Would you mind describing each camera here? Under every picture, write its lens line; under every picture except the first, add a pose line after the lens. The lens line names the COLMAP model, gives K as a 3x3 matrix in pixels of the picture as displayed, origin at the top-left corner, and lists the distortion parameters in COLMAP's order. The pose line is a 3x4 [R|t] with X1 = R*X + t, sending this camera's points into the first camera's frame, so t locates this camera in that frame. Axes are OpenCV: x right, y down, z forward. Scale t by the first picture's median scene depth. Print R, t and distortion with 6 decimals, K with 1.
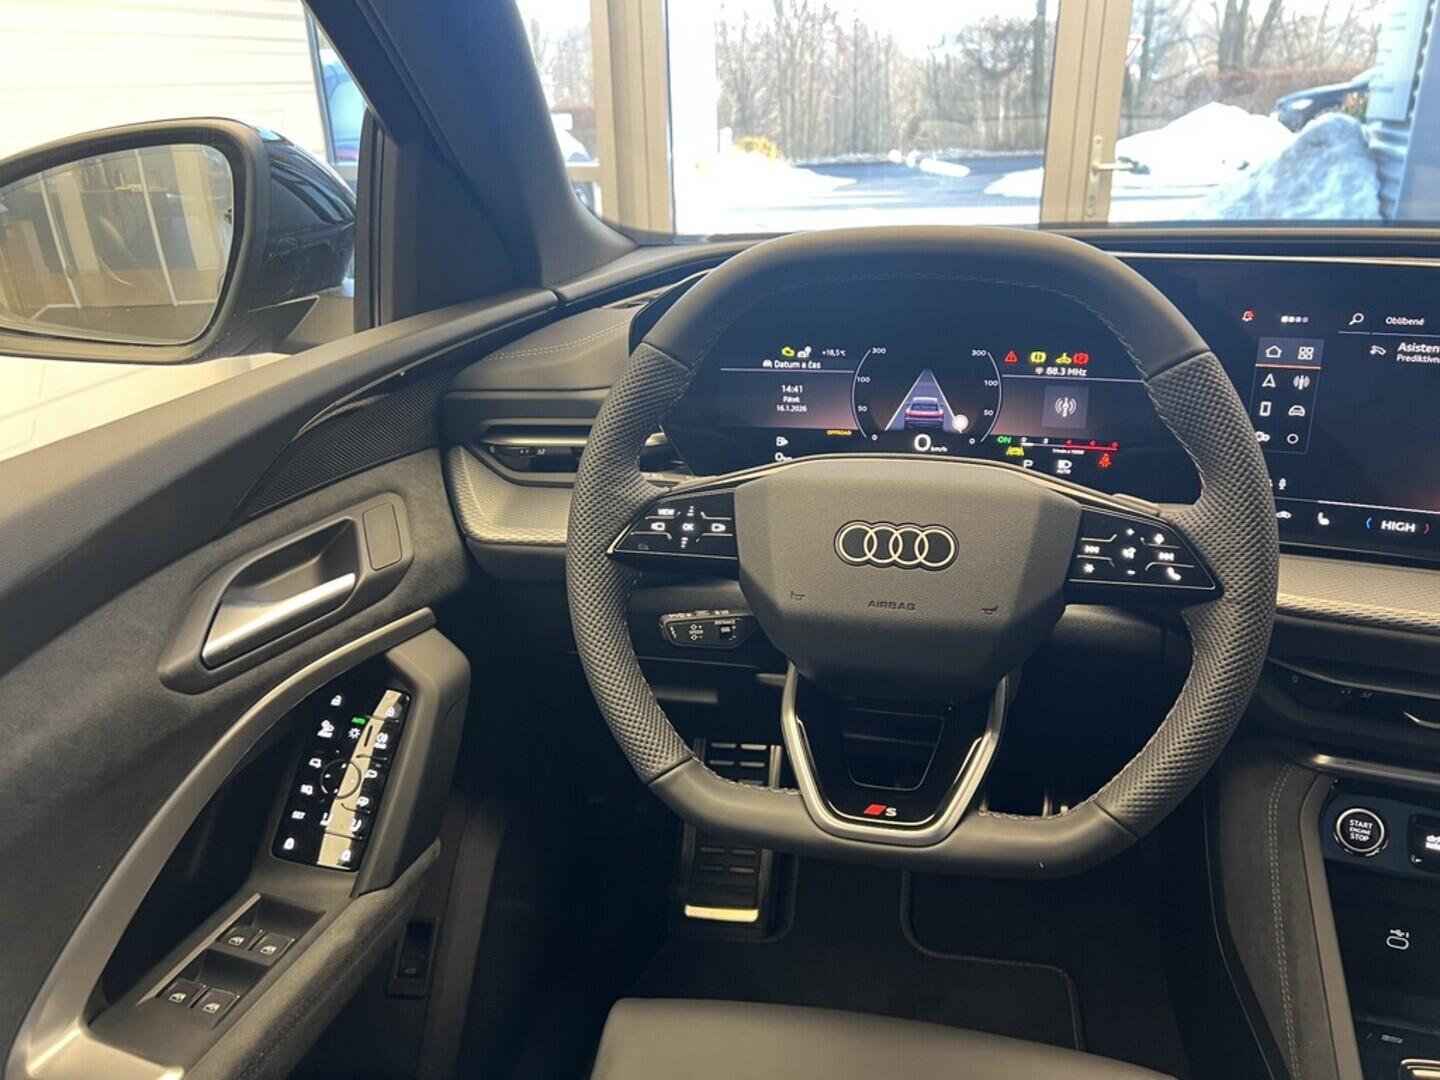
lens RADIAL K [[1090.5, 0, 720.0], [0, 1090.5, 538.6], [0, 0, 1]] dist [0.000312, -0.020963]
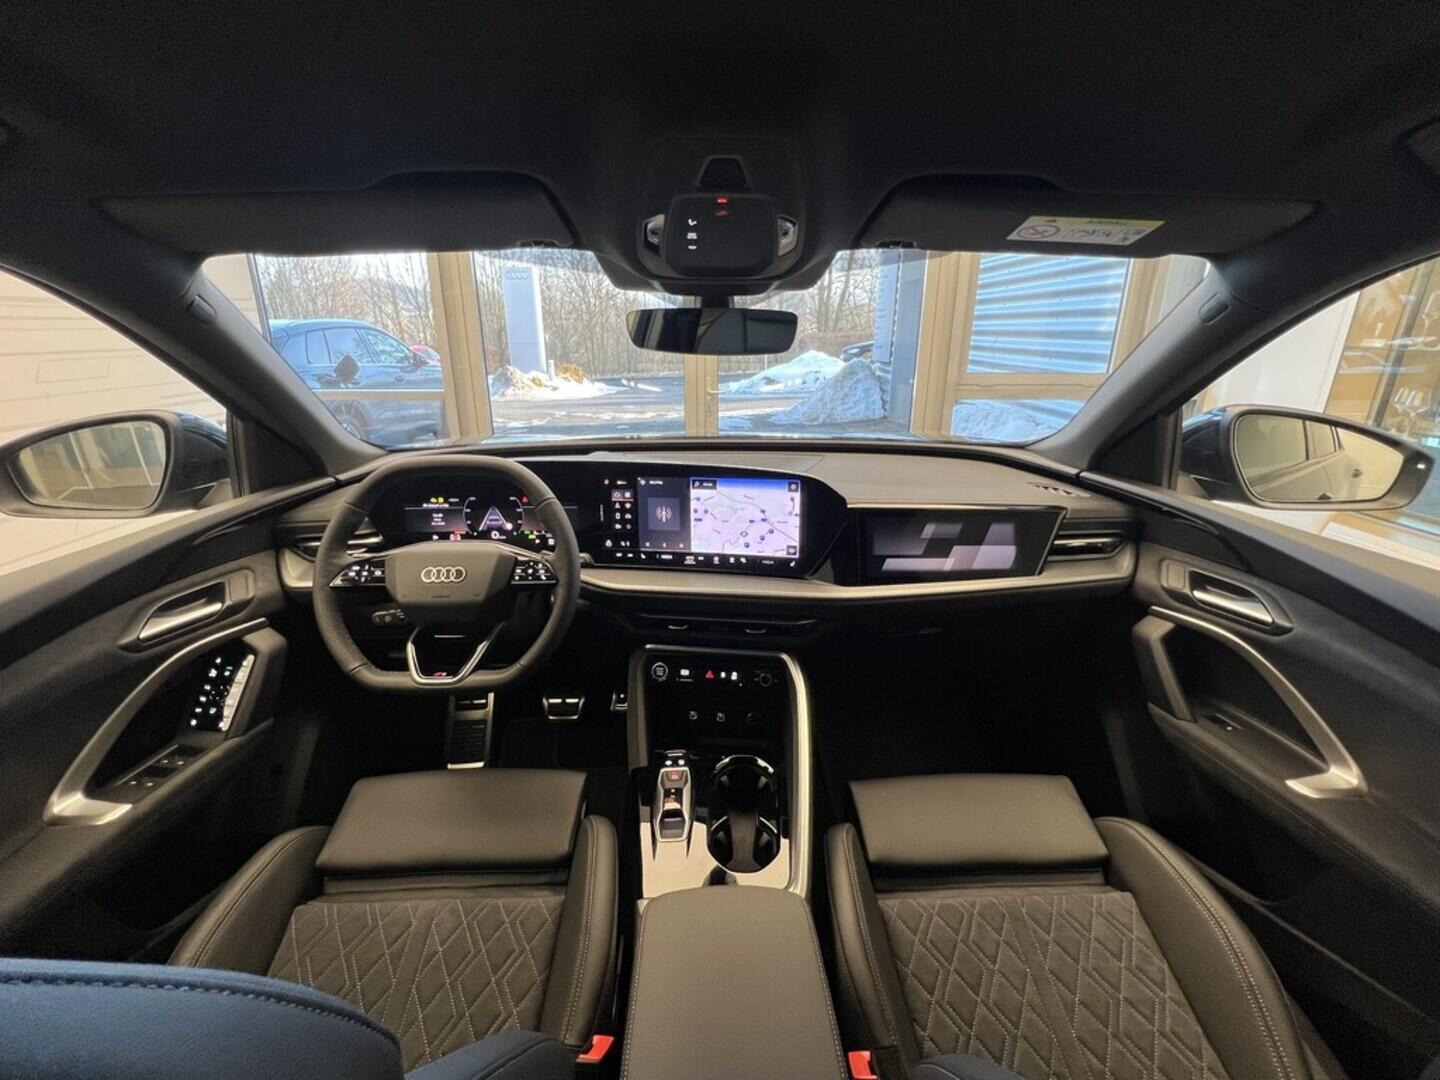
lens RADIAL K [[627.5, 0, 718.2], [0, 627.5, 550.8], [0, 0, 1]] dist [-0.014185, -0.001602]
pose [[0.969928, -0.057629, 0.236473, 0.367927], [0.072153, 0.995972, -0.053227, 0.063589], [-0.232453, 0.068688, 0.970179, -0.522261]]
